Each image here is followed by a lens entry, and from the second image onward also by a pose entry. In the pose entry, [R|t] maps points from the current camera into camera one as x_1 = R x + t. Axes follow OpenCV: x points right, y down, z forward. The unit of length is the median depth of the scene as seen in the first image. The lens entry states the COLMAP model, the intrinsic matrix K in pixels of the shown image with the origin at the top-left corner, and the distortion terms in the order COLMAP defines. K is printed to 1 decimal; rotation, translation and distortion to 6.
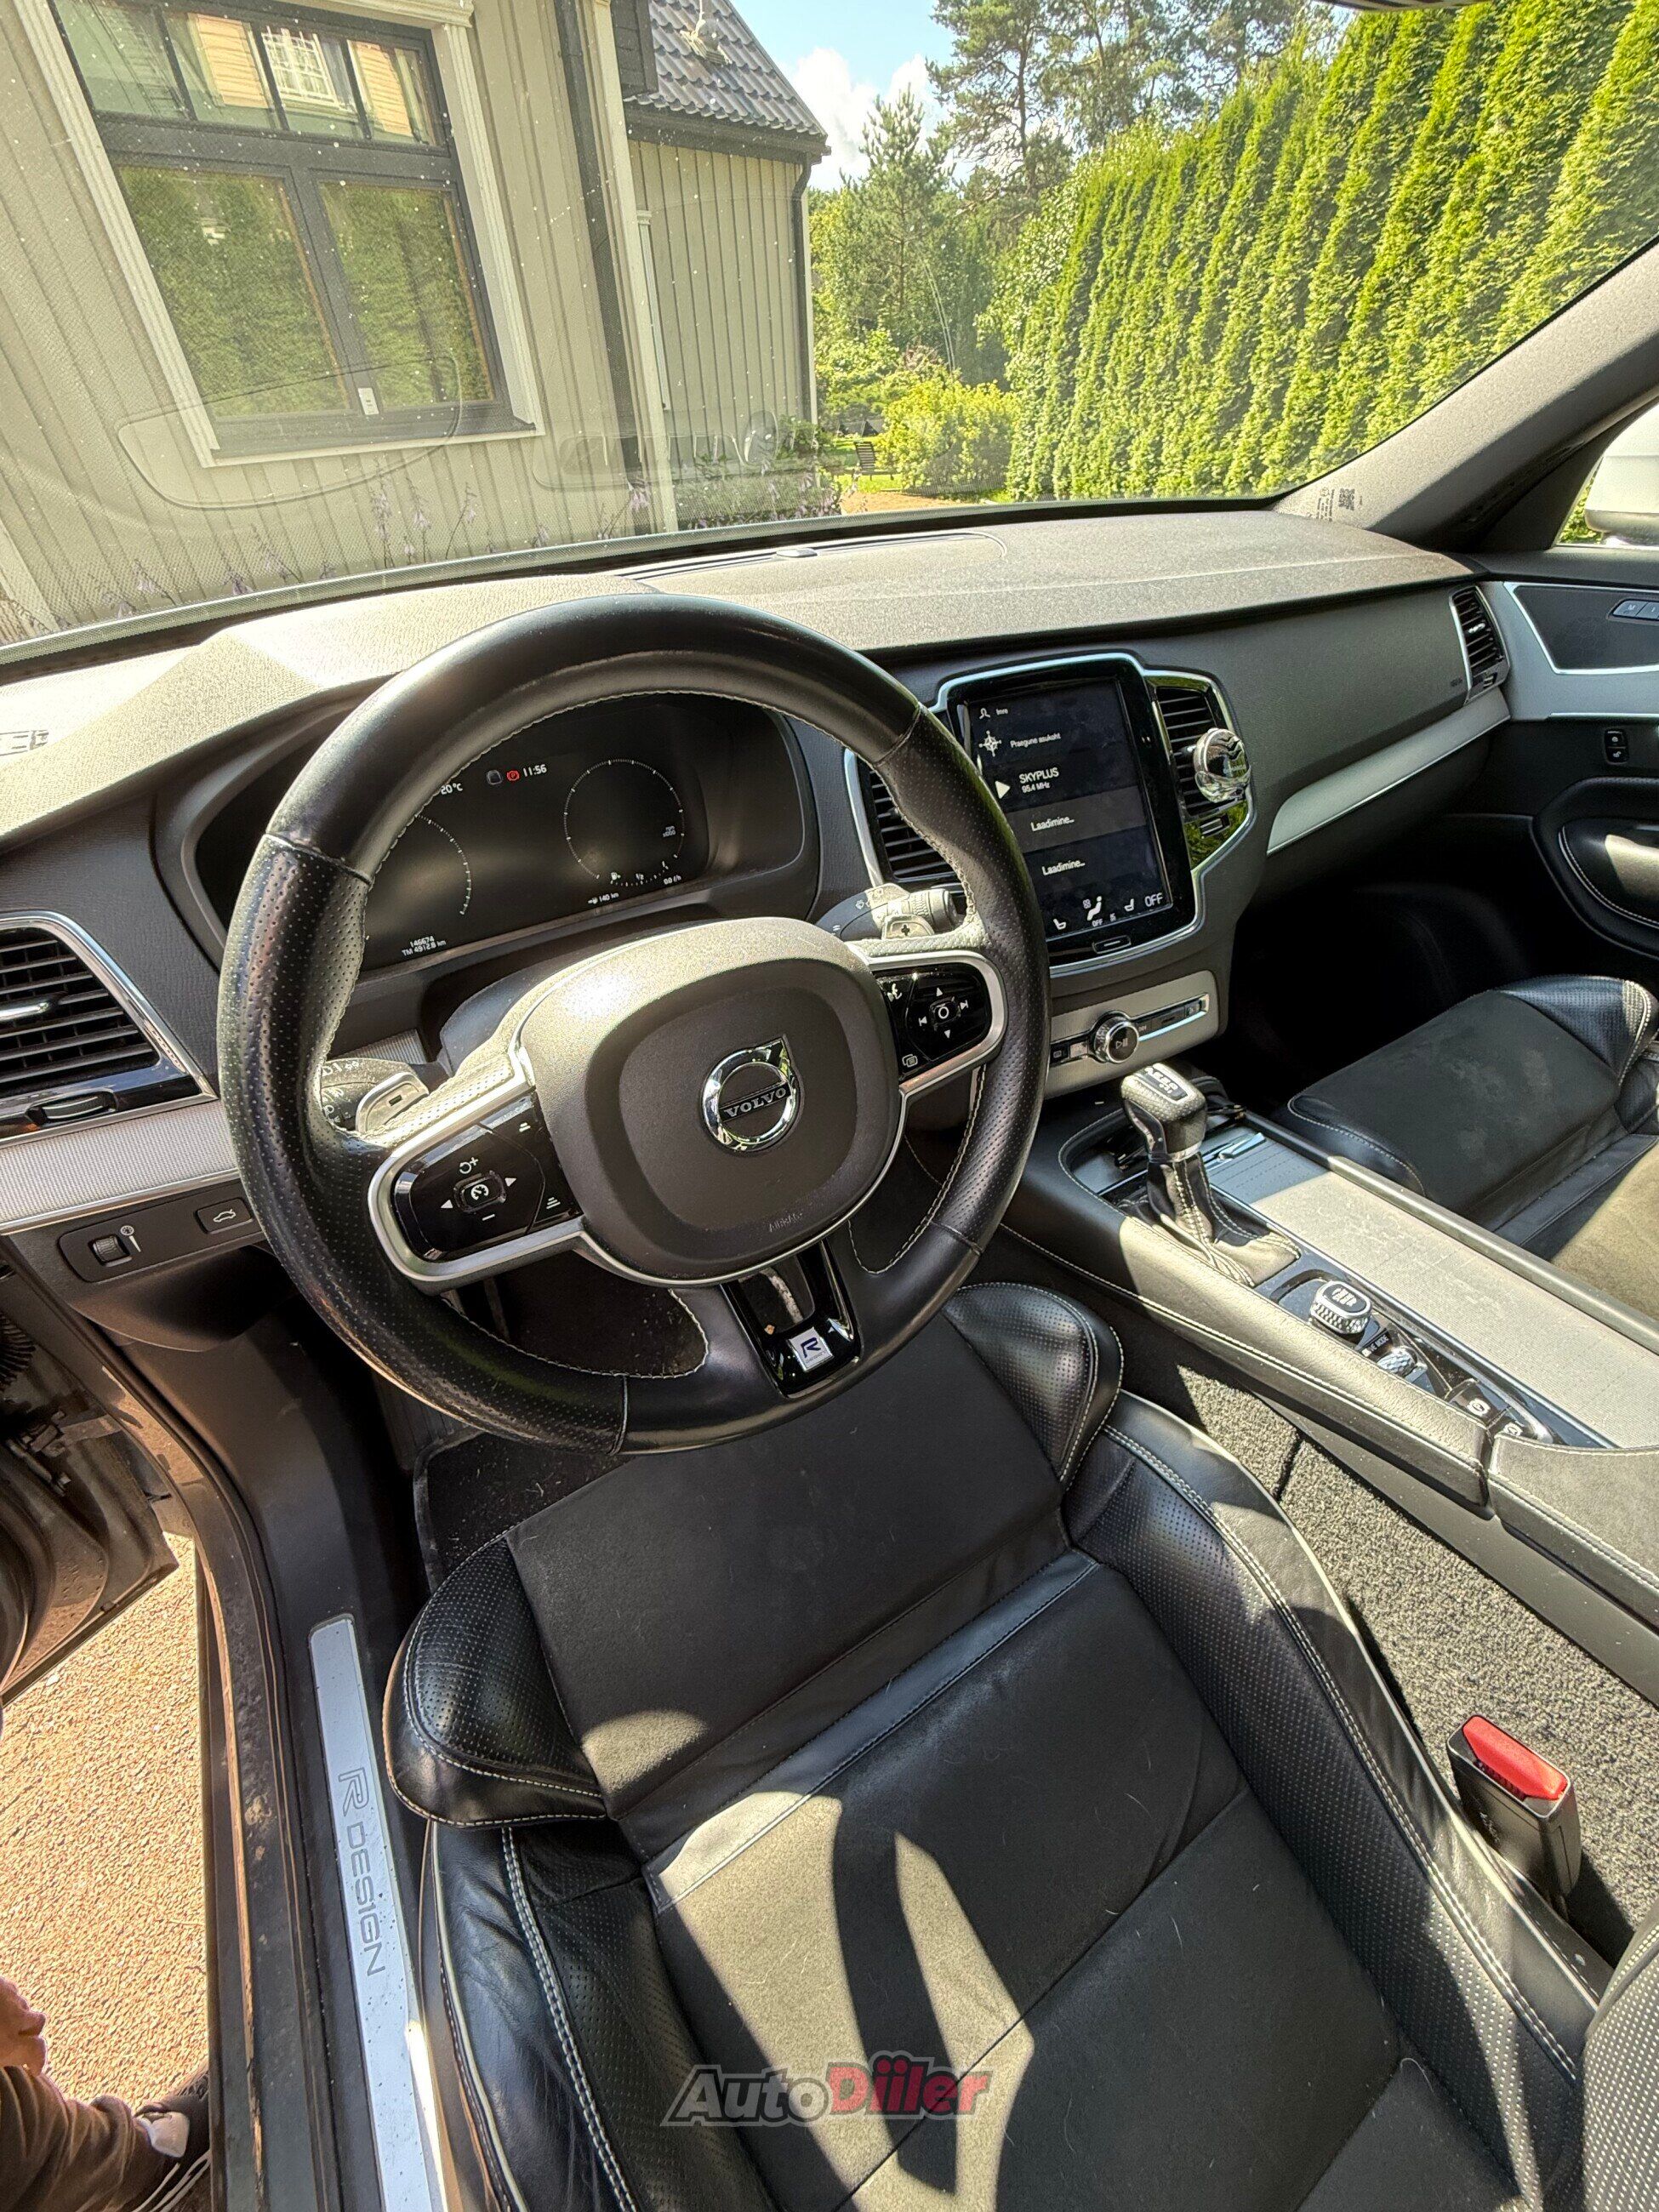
lens RADIAL K [[872.2, 0, 826.2], [0, 872.2, 1108.9], [0, 0, 1]] dist [-0.000635, 0.000355]
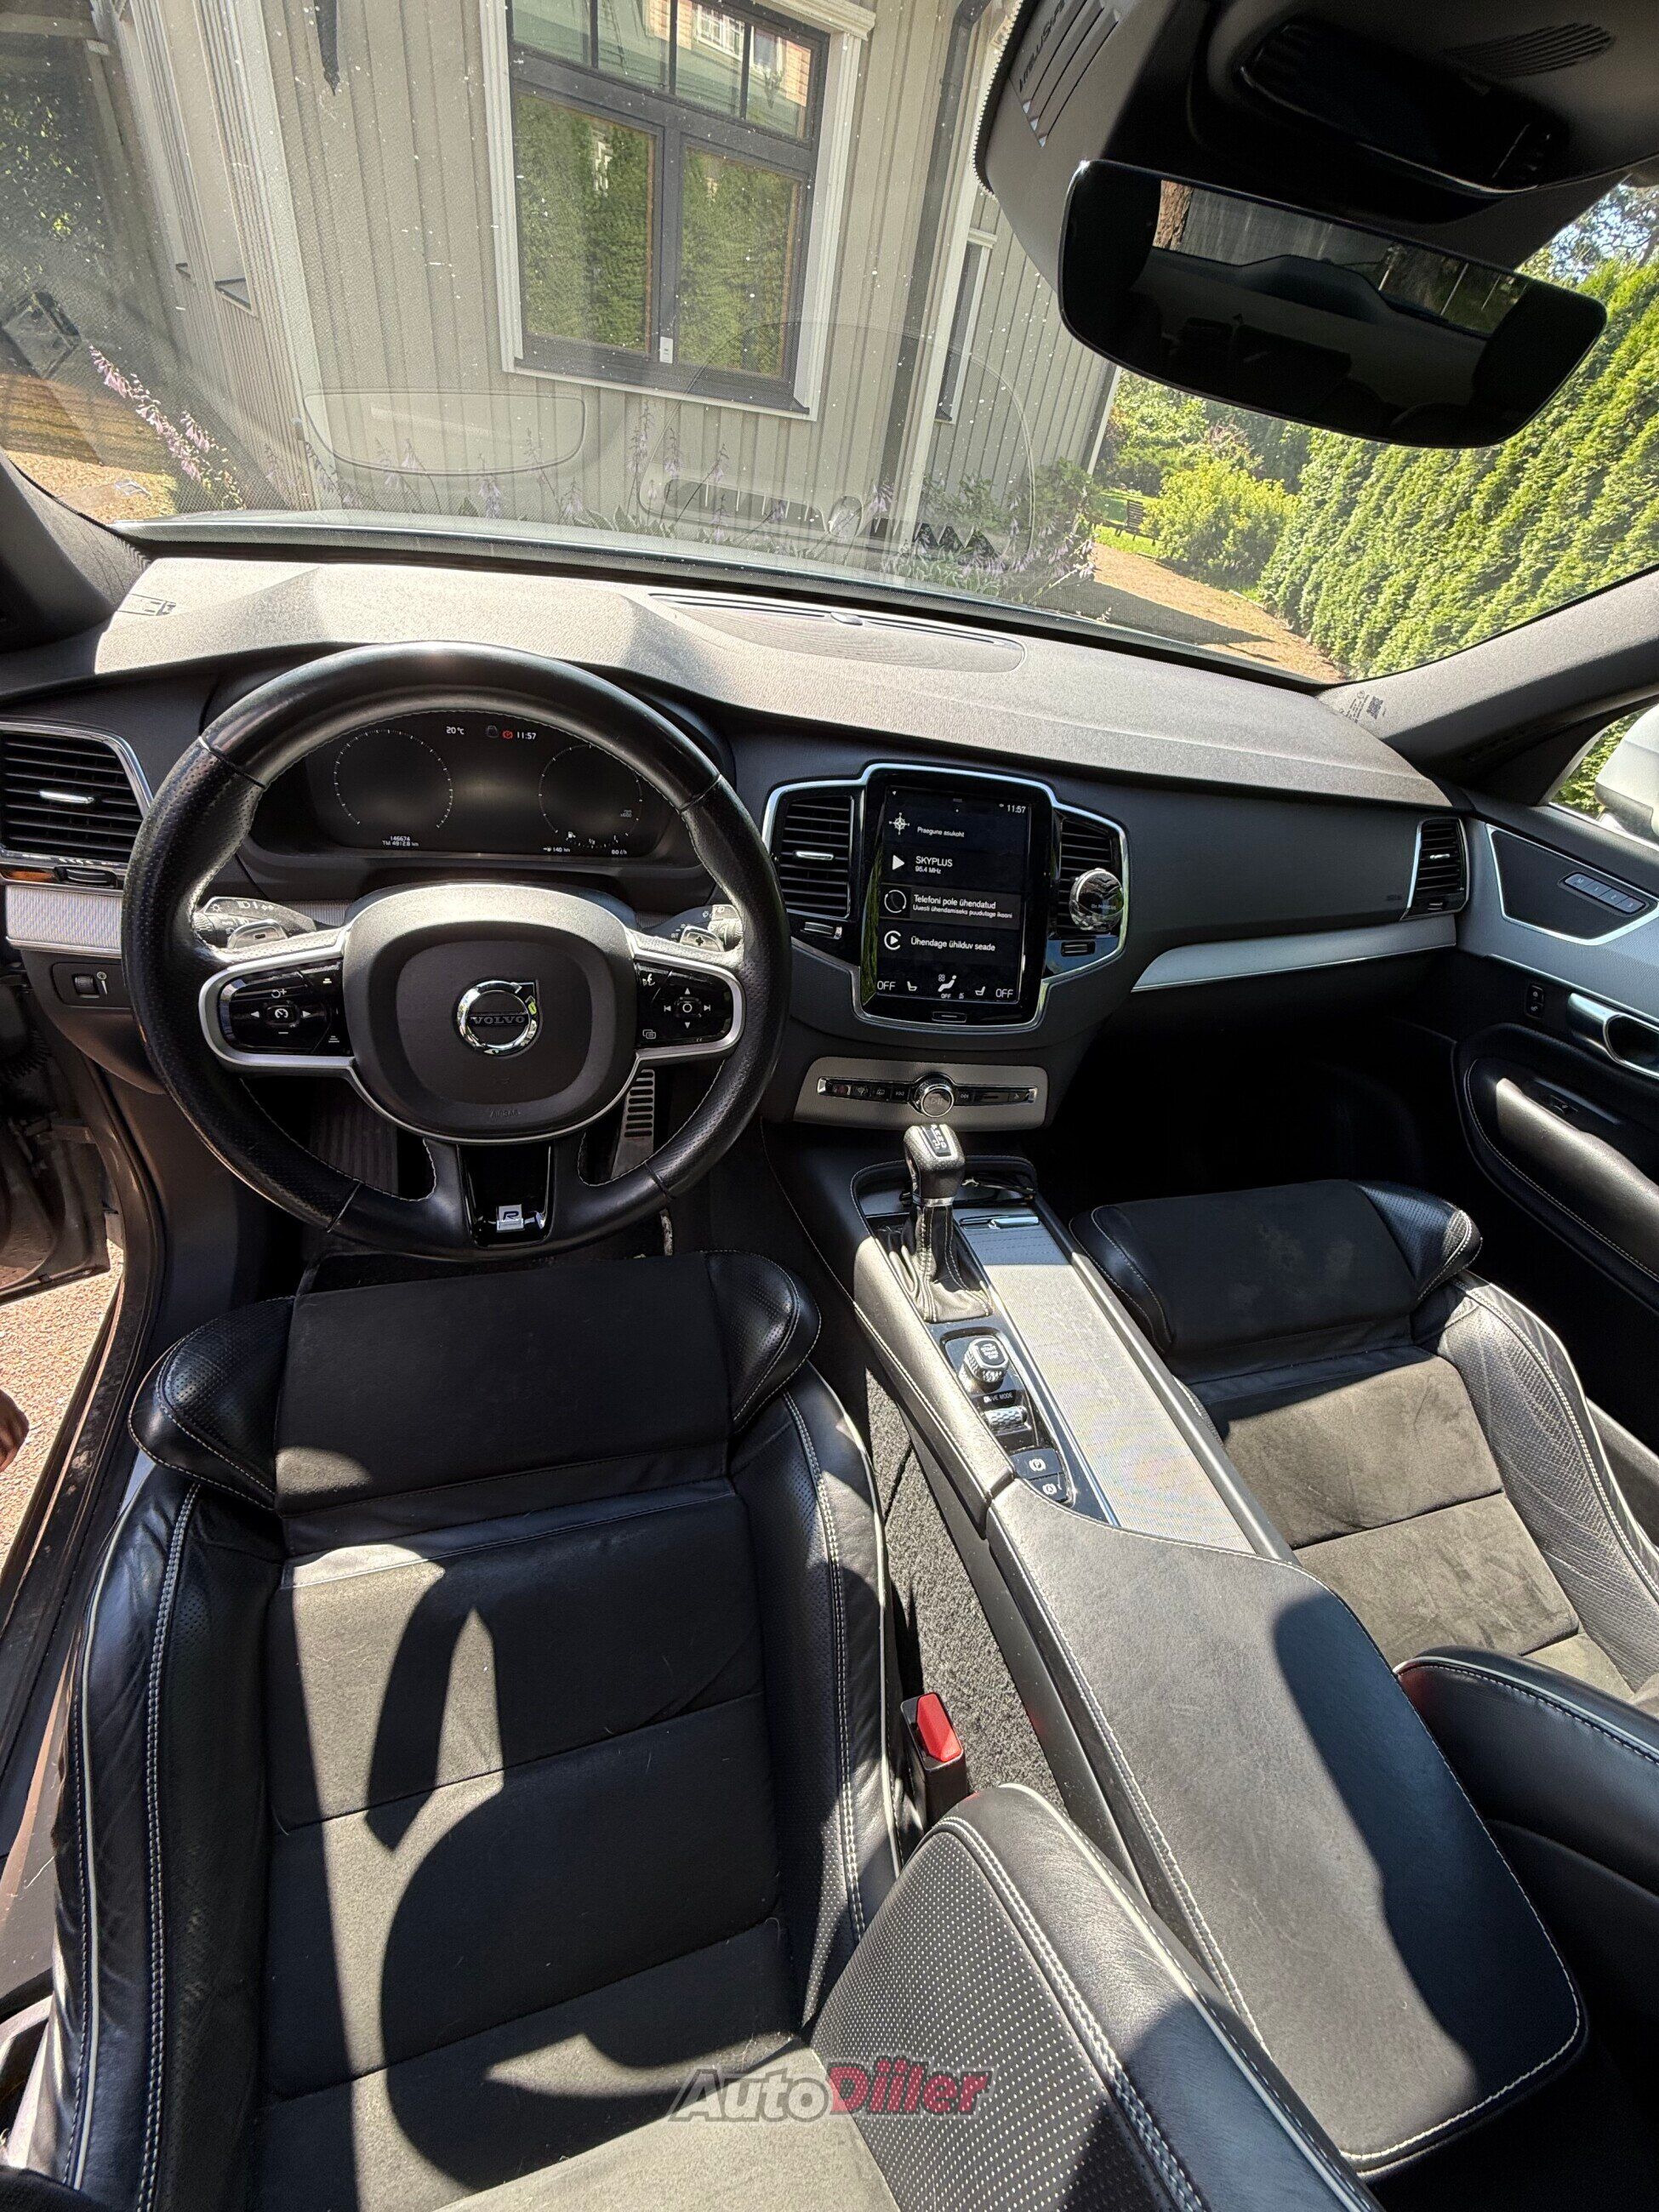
lens RADIAL K [[870.9, 0, 829.5], [0, 870.9, 1106.0], [0, 0, 1]] dist [-0.000465, -0.000618]
pose [[0.942475, 0.323650, -0.083614, 0.295315], [-0.324251, 0.945948, 0.006671, -0.029821], [0.081253, 0.020825, 0.996476, -0.164696]]
